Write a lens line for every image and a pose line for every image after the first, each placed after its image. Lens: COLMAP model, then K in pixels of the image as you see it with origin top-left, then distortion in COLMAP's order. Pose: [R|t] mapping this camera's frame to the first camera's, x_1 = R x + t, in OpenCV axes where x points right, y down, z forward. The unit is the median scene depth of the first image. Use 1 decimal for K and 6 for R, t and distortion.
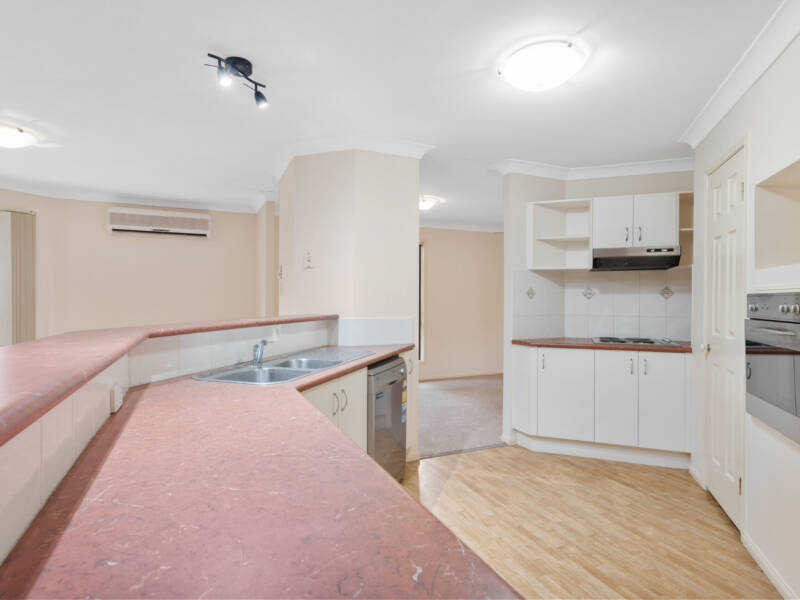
lens RADIAL K [[437.9, 0, 400.7], [0, 437.9, 298.9], [0, 0, 1]] dist [0.001366, 0.000234]
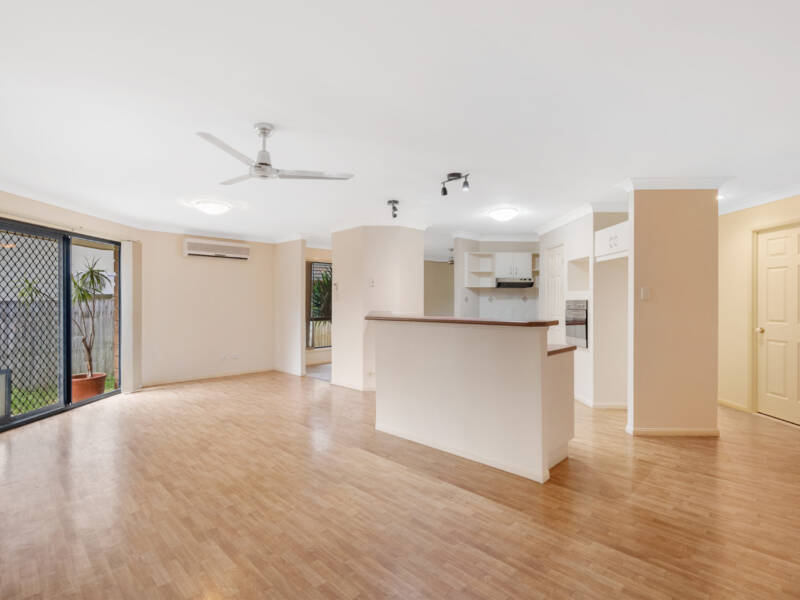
lens RADIAL K [[404.0, 0, 400.2], [0, 404.0, 299.1], [0, 0, 1]] dist [-0.000746, -0.000043]
pose [[0.934044, -0.001959, 0.357154, -0.618802], [0.004314, 0.999974, -0.005798, -0.004932], [-0.357133, 0.006956, 0.934028, -0.569533]]
